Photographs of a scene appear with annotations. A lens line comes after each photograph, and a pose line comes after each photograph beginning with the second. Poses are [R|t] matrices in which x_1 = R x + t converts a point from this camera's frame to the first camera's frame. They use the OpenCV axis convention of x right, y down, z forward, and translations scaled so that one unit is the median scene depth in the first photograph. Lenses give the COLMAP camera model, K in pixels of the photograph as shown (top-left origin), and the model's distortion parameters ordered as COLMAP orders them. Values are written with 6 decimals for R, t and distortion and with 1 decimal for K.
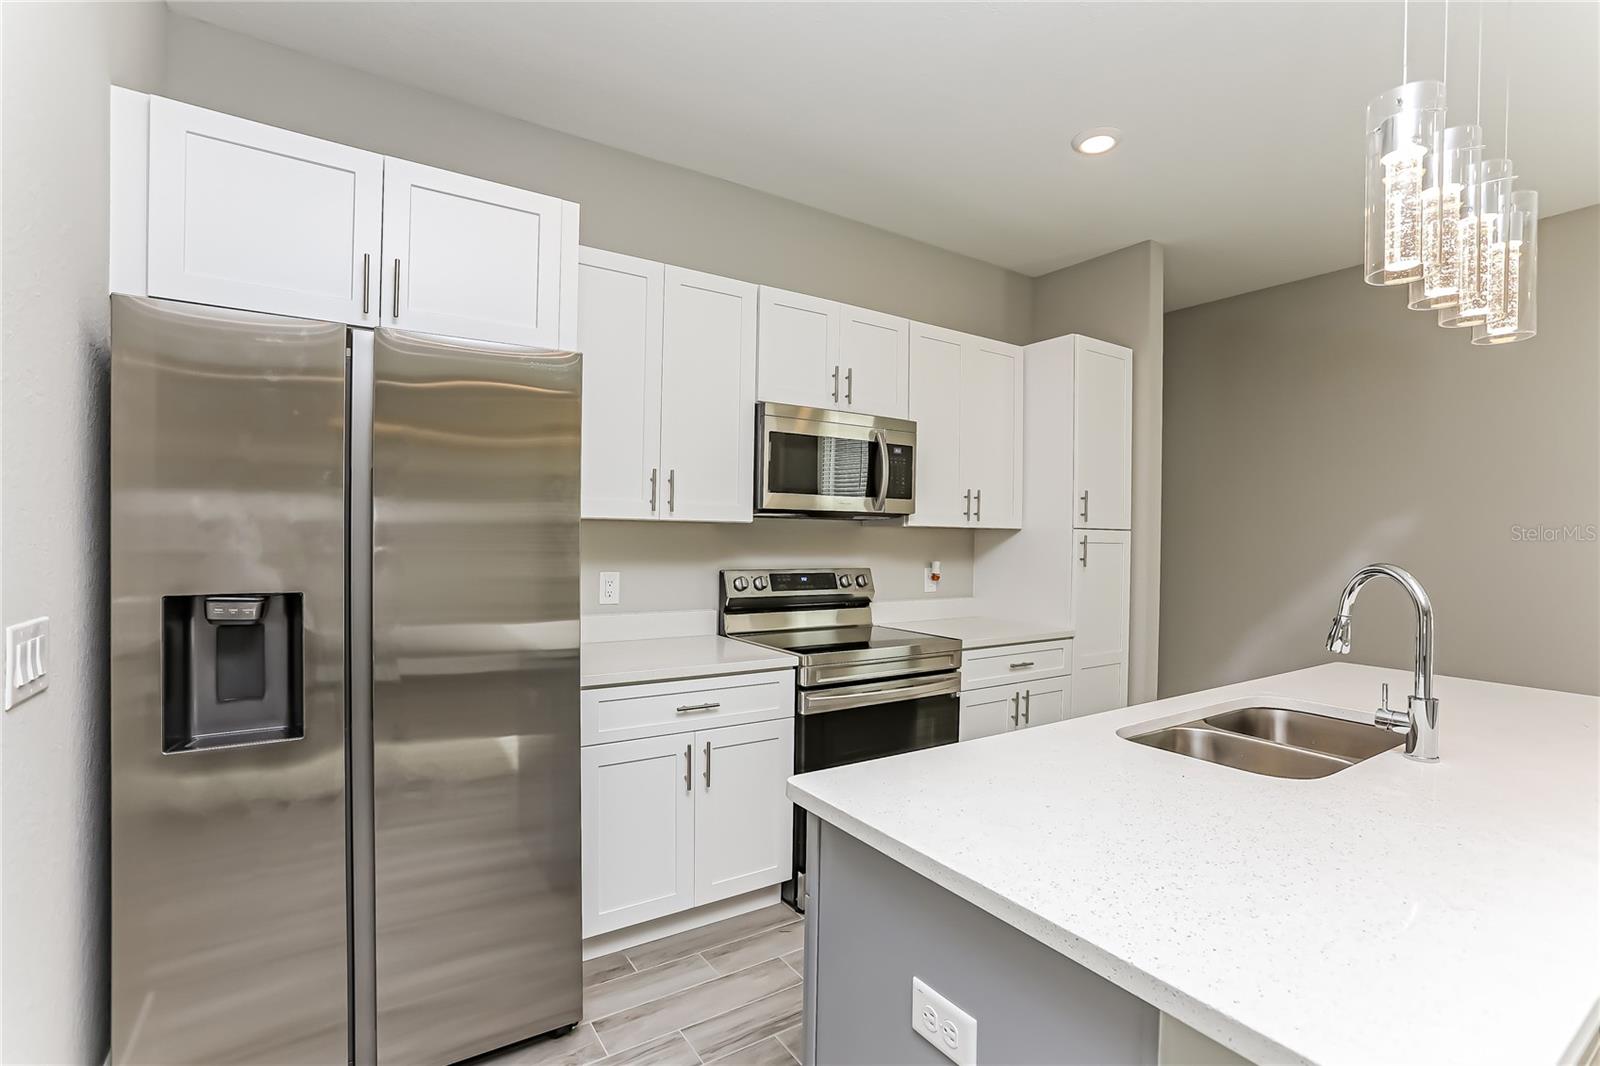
lens RADIAL K [[712.6, 0, 801.5], [0, 712.6, 535.1], [0, 0, 1]] dist [-0.002311, 0.004082]
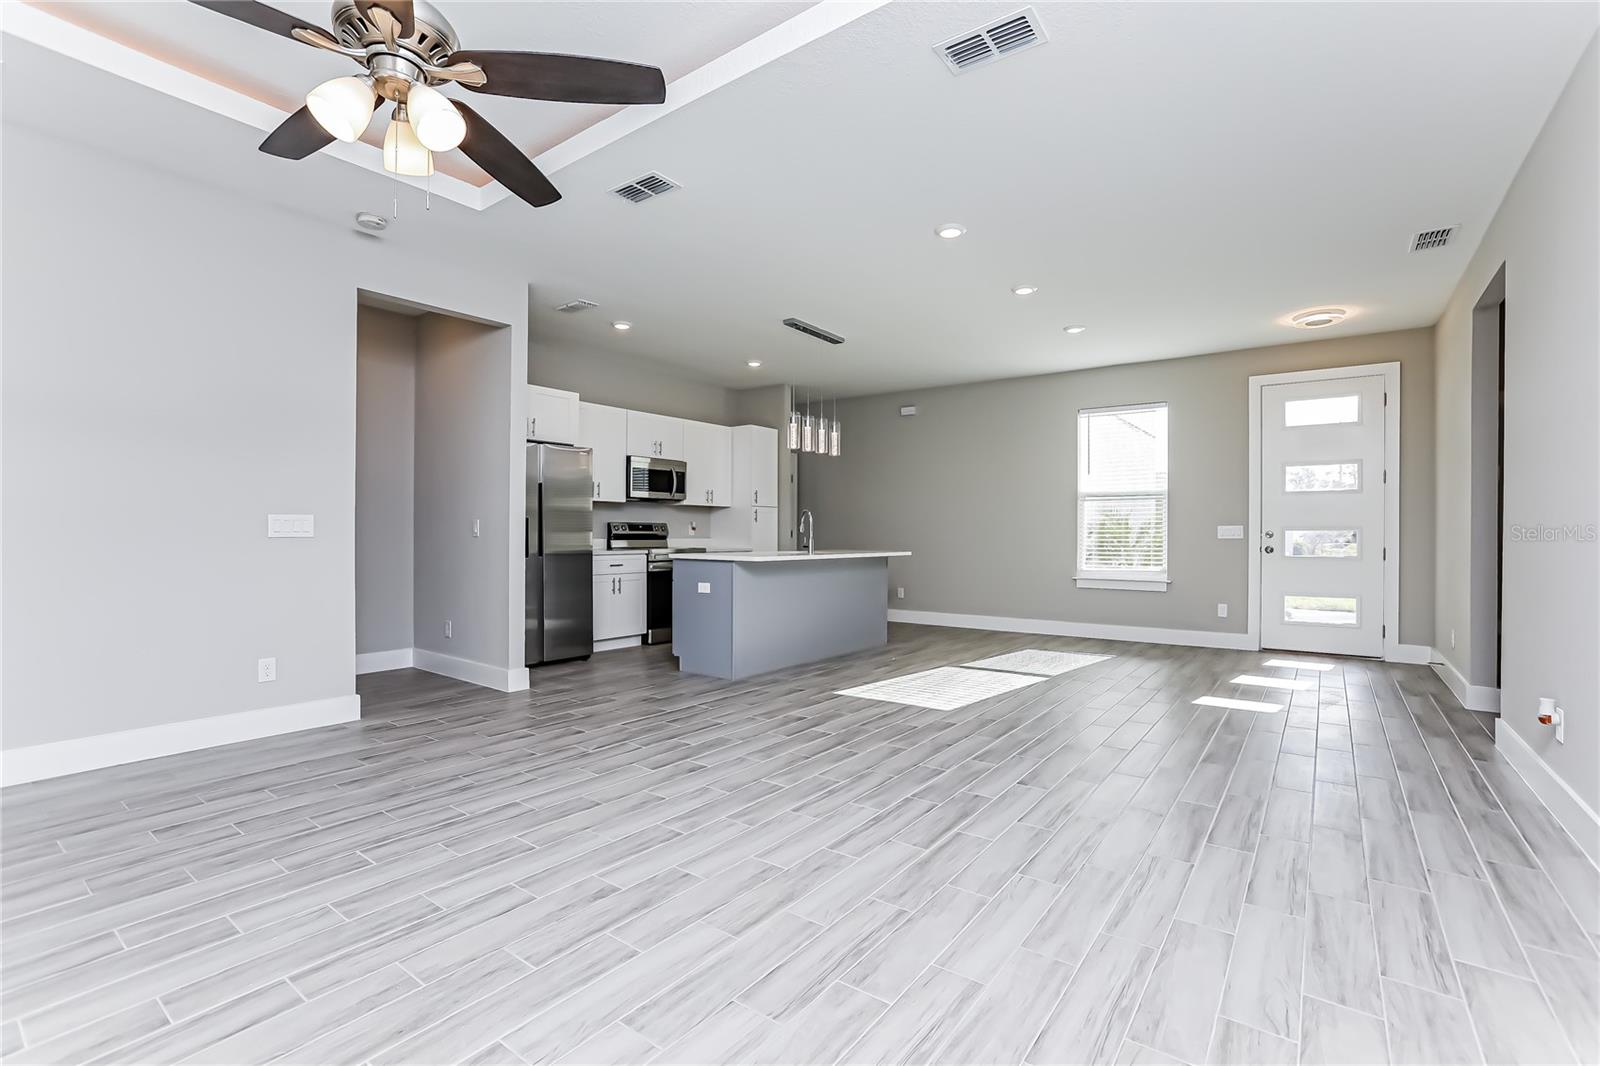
lens RADIAL K [[712.6, 0, 798.9], [0, 712.6, 534.6], [0, 0, 1]] dist [-0.002311, 0.004082]
pose [[0.937668, -0.012017, 0.347324, -0.332719], [0.008611, 0.999899, 0.011347, 0.066335], [-0.347425, -0.007649, 0.937677, -1.442323]]
